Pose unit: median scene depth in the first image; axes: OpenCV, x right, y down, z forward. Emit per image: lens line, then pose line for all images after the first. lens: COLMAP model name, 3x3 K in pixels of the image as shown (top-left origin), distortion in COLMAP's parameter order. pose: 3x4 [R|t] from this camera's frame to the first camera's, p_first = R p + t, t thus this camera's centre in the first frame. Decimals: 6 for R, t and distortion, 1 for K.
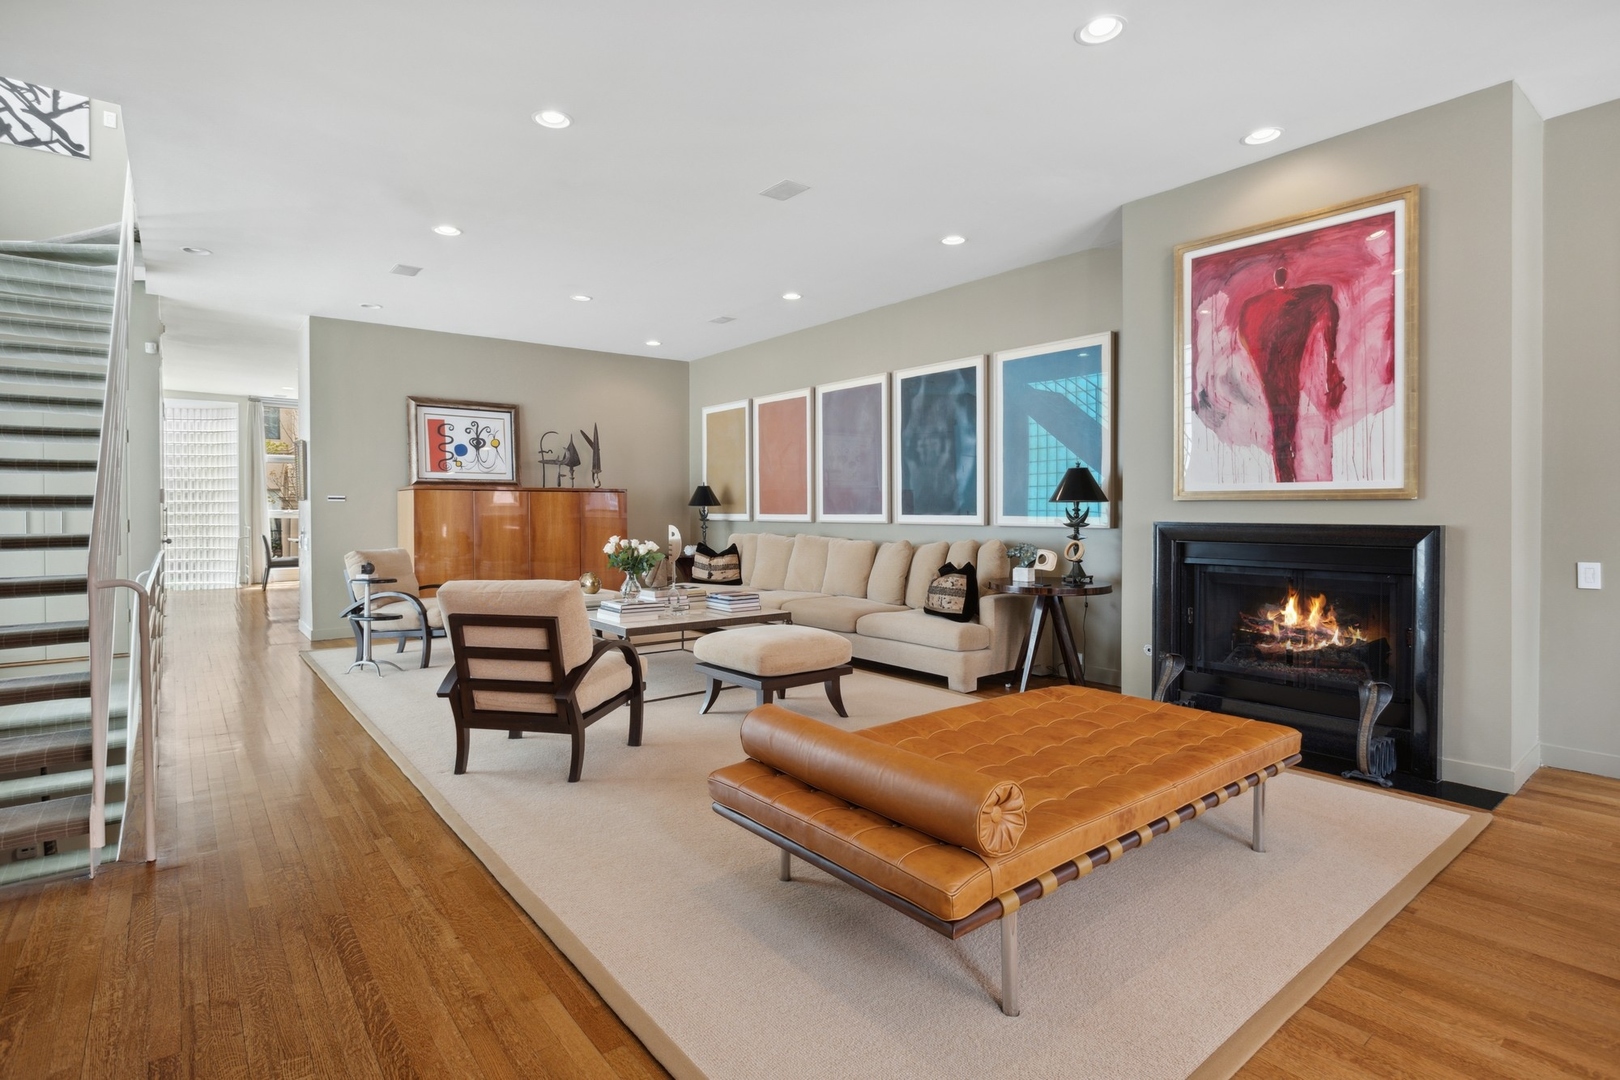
lens RADIAL K [[812.7, 0, 805.1], [0, 812.7, 508.6], [0, 0, 1]] dist [0.003843, 0.000210]
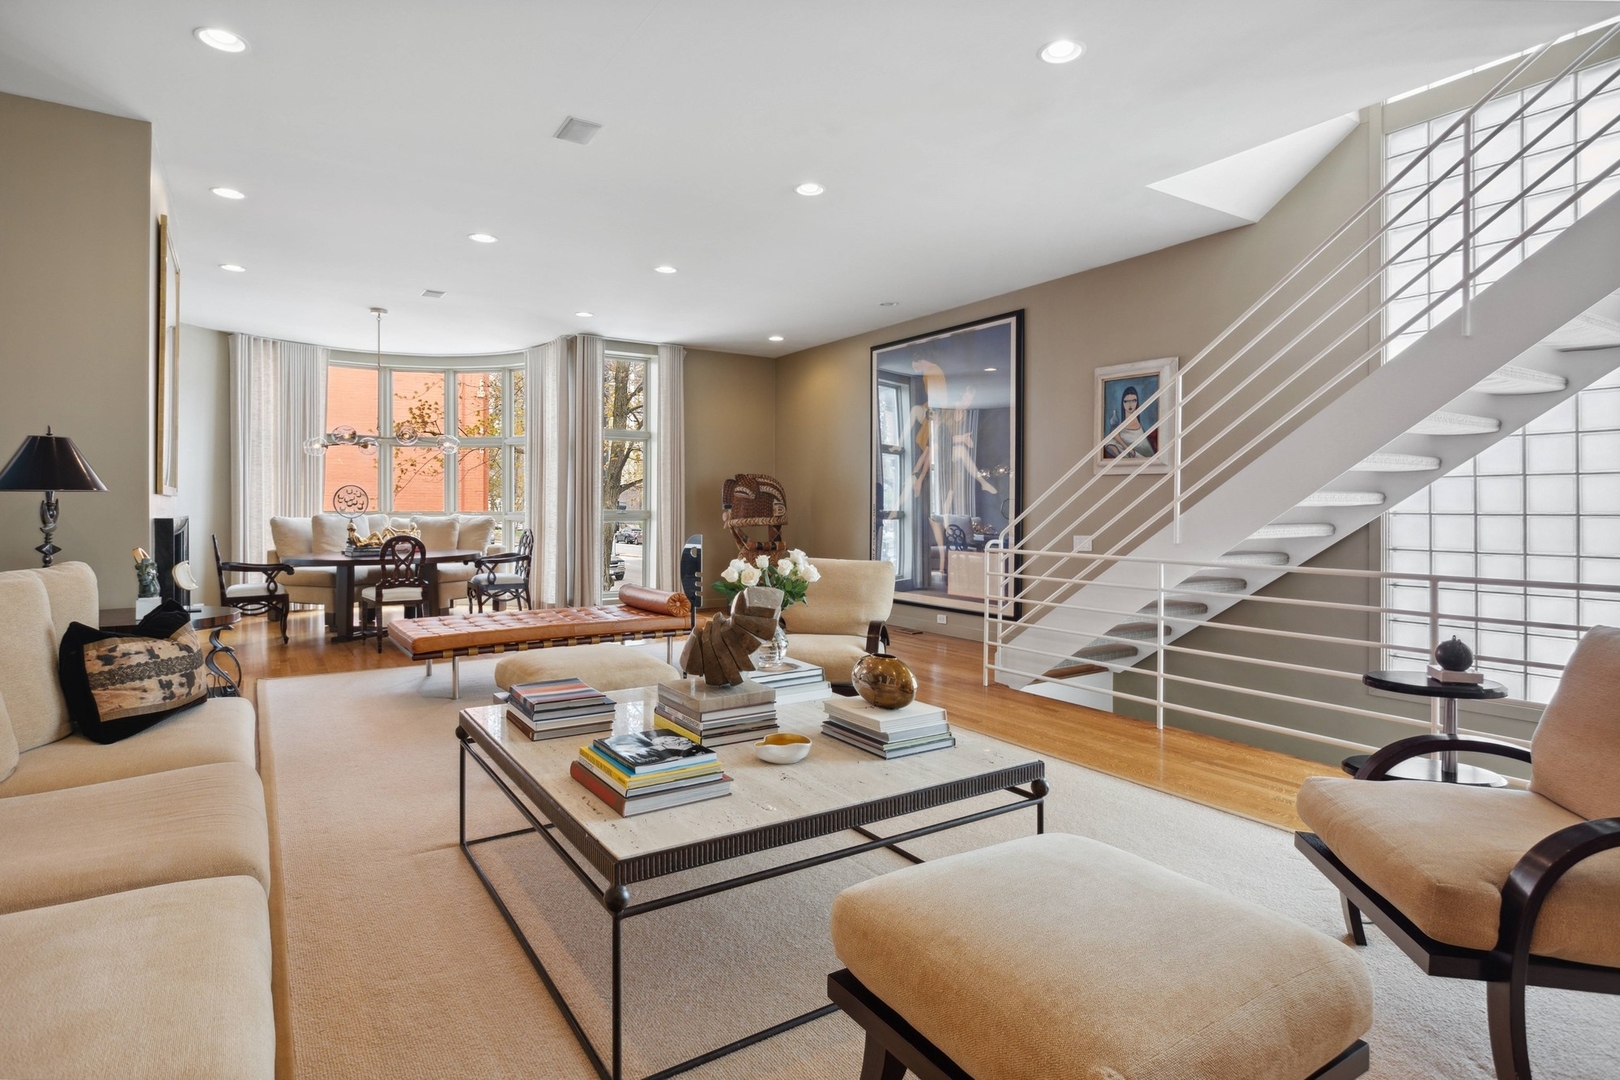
lens RADIAL K [[851.1, 0, 801.2], [0, 851.1, 510.4], [0, 0, 1]] dist [-0.001627, -0.000448]
pose [[-0.995197, -0.004513, 0.097791, -0.373318], [-0.004207, 0.999986, 0.003330, 0.001933], [-0.097804, 0.002903, -0.995201, 2.004110]]
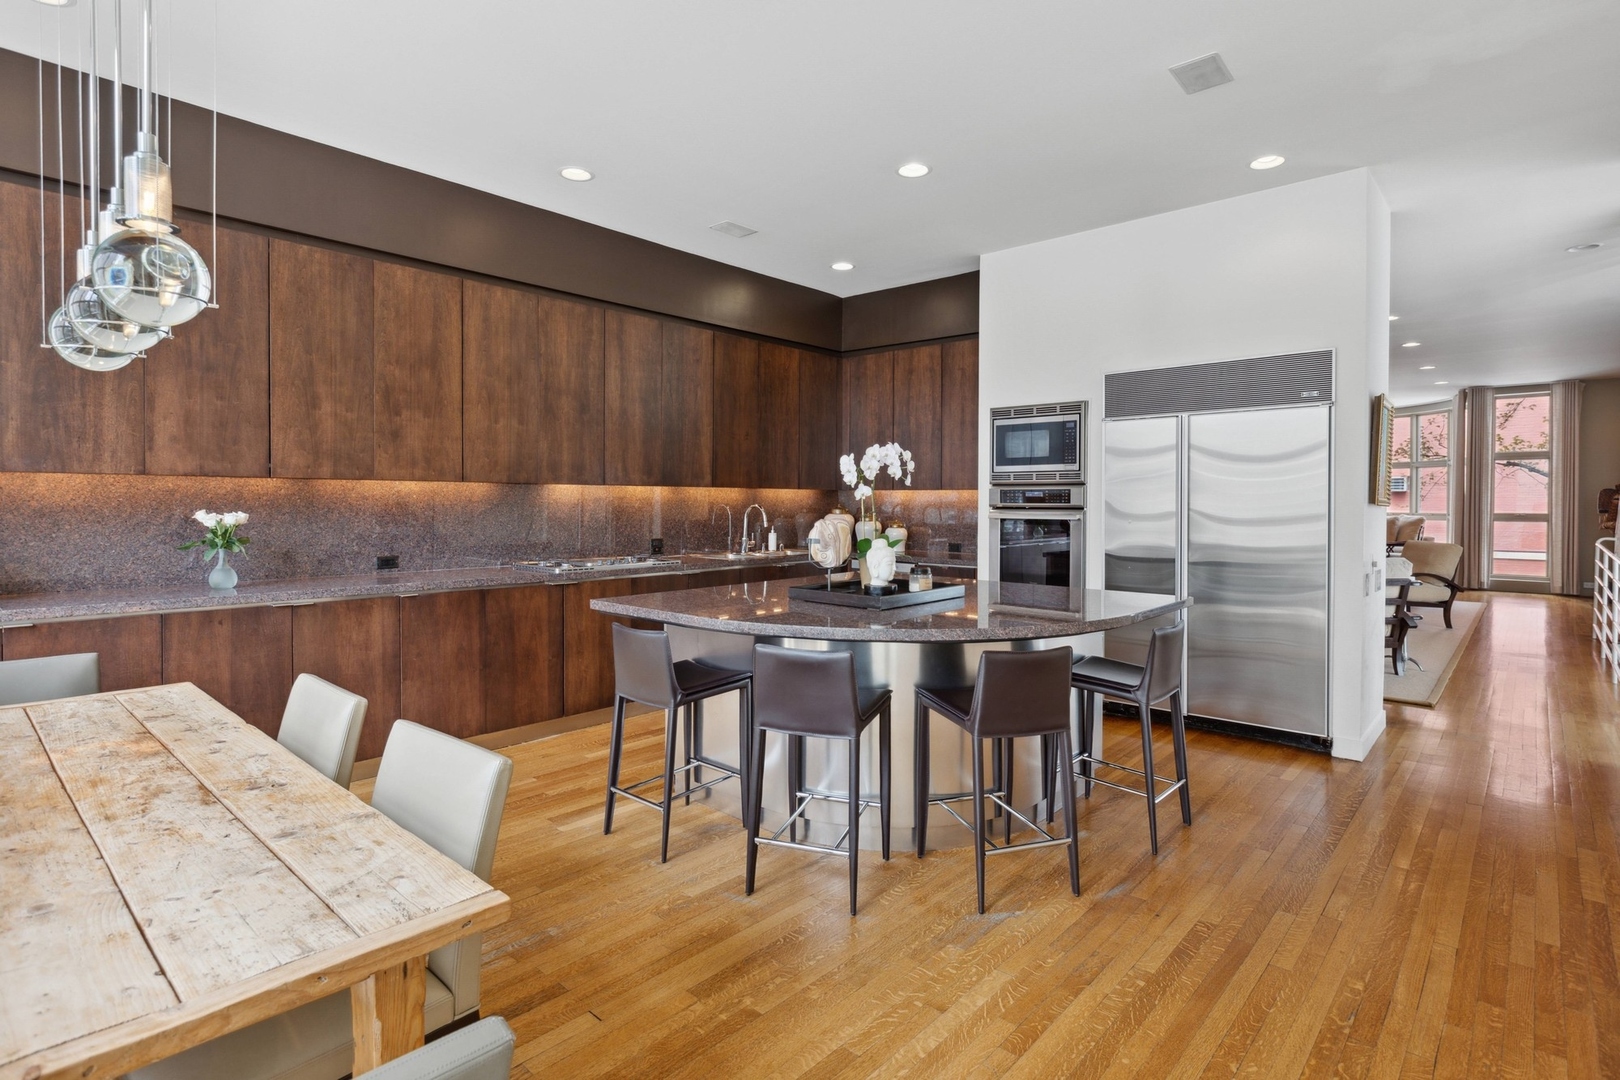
lens RADIAL K [[800.2, 0, 804.3], [0, 800.2, 512.9], [0, 0, 1]] dist [-0.001746, -0.000674]
pose [[-0.154861, -0.015509, 0.987814, -2.015491], [-0.004060, 0.999878, 0.015062, -0.021787], [-0.987928, -0.001678, -0.154905, 2.681117]]
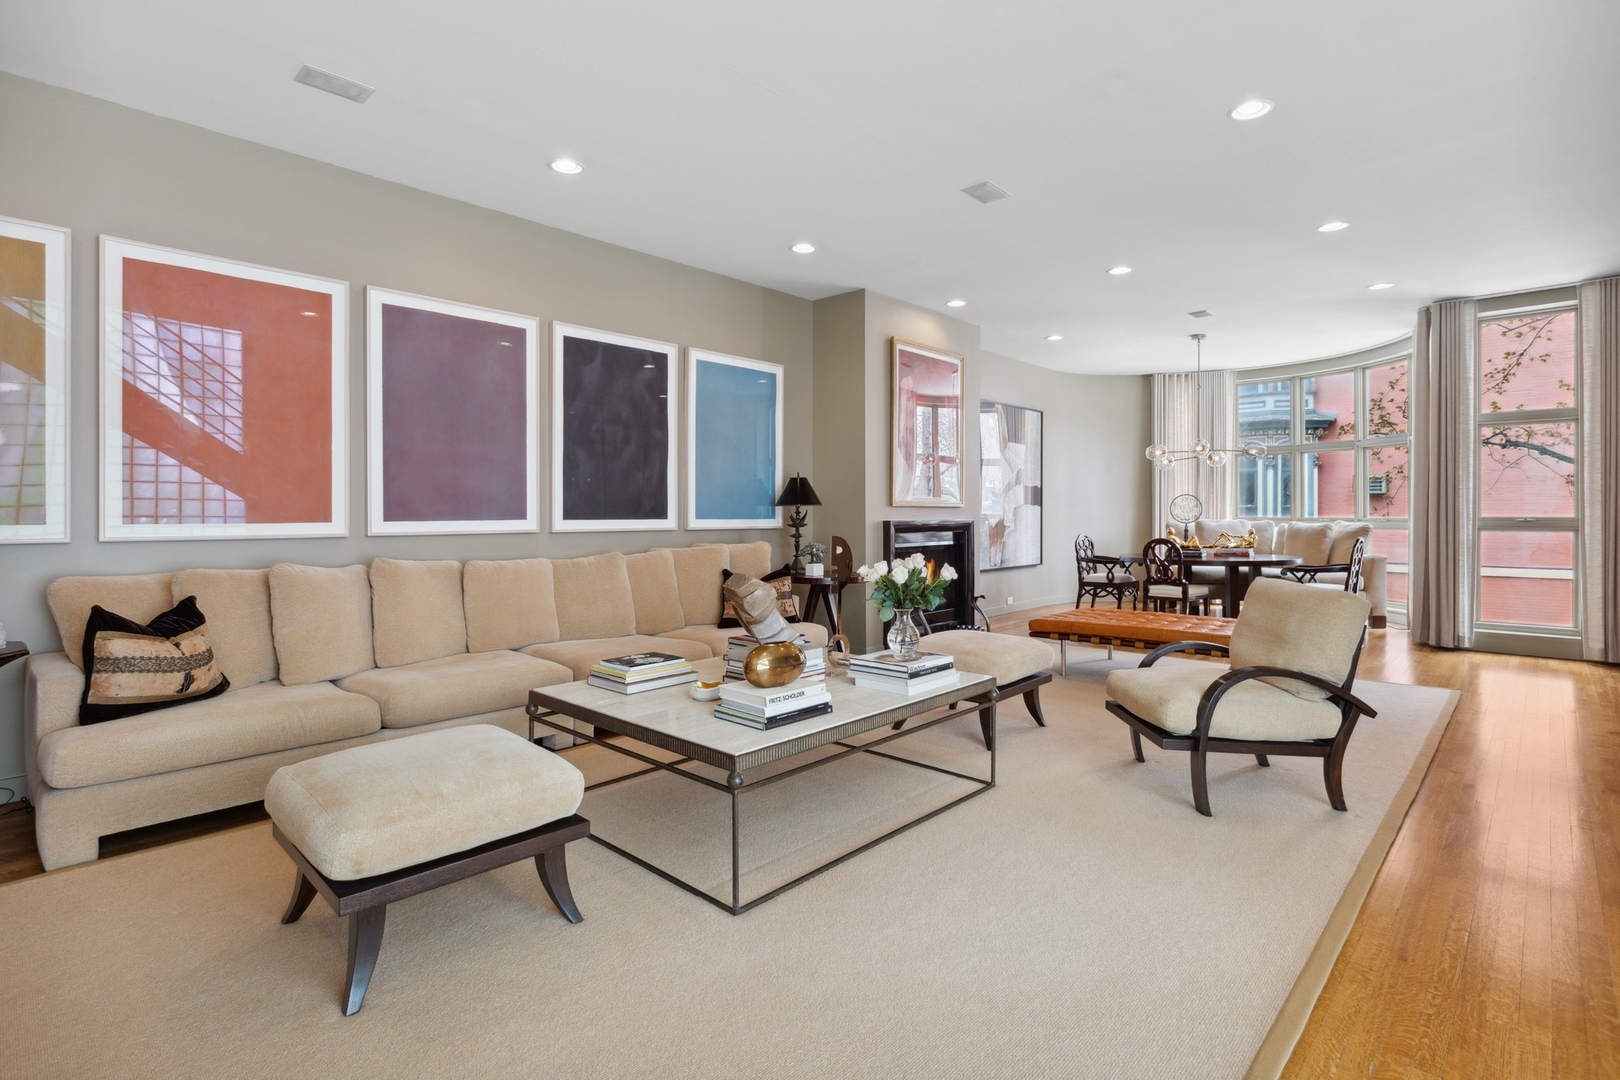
lens RADIAL K [[788.3, 0, 809.0], [0, 788.3, 515.3], [0, 0, 1]] dist [0.000214, -0.000111]
pose [[-0.145549, -0.004402, 0.989341, -1.023902], [0.000245, 0.999990, 0.004486, 0.000536], [-0.989351, 0.000895, -0.145546, 1.457087]]
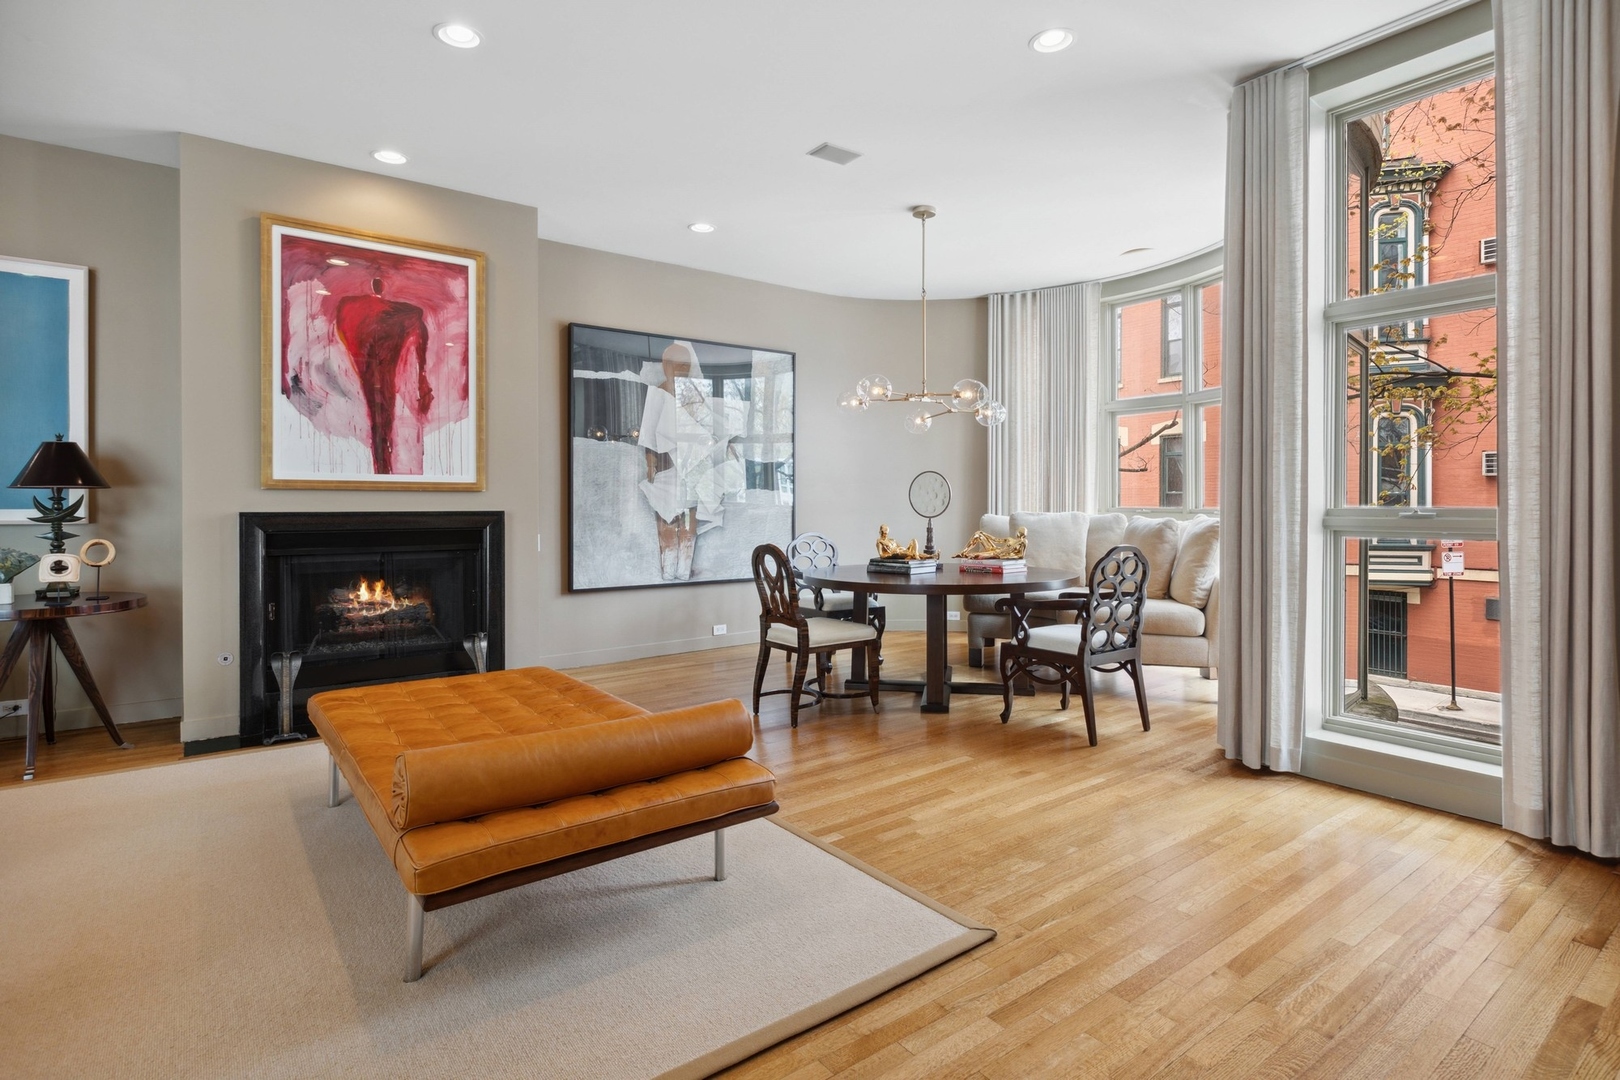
lens RADIAL K [[812.7, 0, 805.1], [0, 812.7, 508.6], [0, 0, 1]] dist [0.003843, 0.000210]
pose [[0.035683, -0.007710, 0.999333, -0.480300], [0.000033, 0.999970, 0.007714, 0.006019], [-0.999363, -0.000243, 0.035682, 0.377019]]
